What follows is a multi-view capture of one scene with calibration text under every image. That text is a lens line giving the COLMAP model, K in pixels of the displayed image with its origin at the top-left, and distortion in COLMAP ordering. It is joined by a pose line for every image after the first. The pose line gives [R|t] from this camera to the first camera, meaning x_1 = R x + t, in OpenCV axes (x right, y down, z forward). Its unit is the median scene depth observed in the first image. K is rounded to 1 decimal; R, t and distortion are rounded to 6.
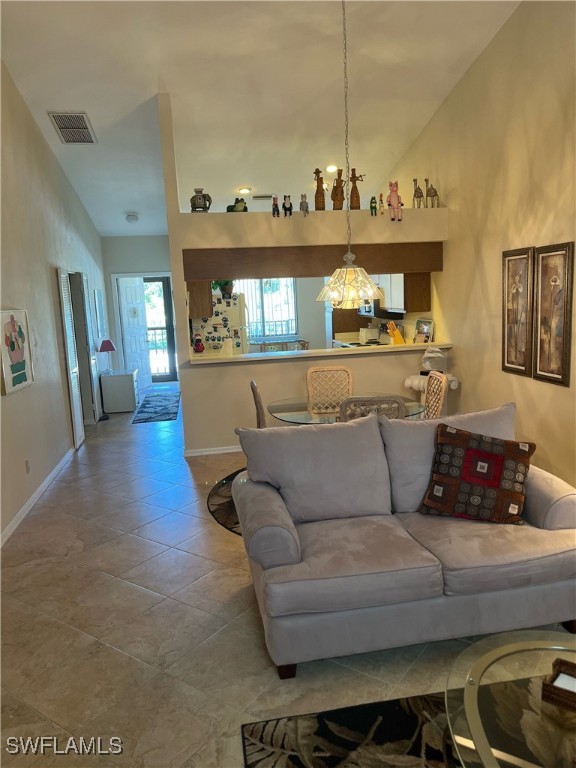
lens RADIAL K [[579.3, 0, 288.0], [0, 579.3, 385.6], [0, 0, 1]] dist [0.008633, 0.000810]
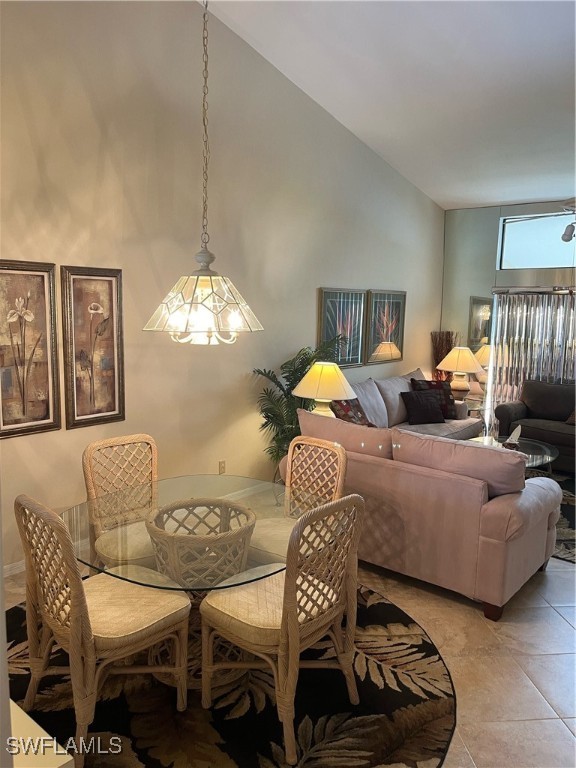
lens RADIAL K [[579.3, 0, 287.4], [0, 579.3, 382.1], [0, 0, 1]] dist [0.008633, 0.000810]
pose [[-0.640536, -0.062263, 0.765400, -0.396143], [0.133107, 0.972619, 0.190512, -0.194970], [-0.756304, 0.223910, -0.614710, 1.305747]]
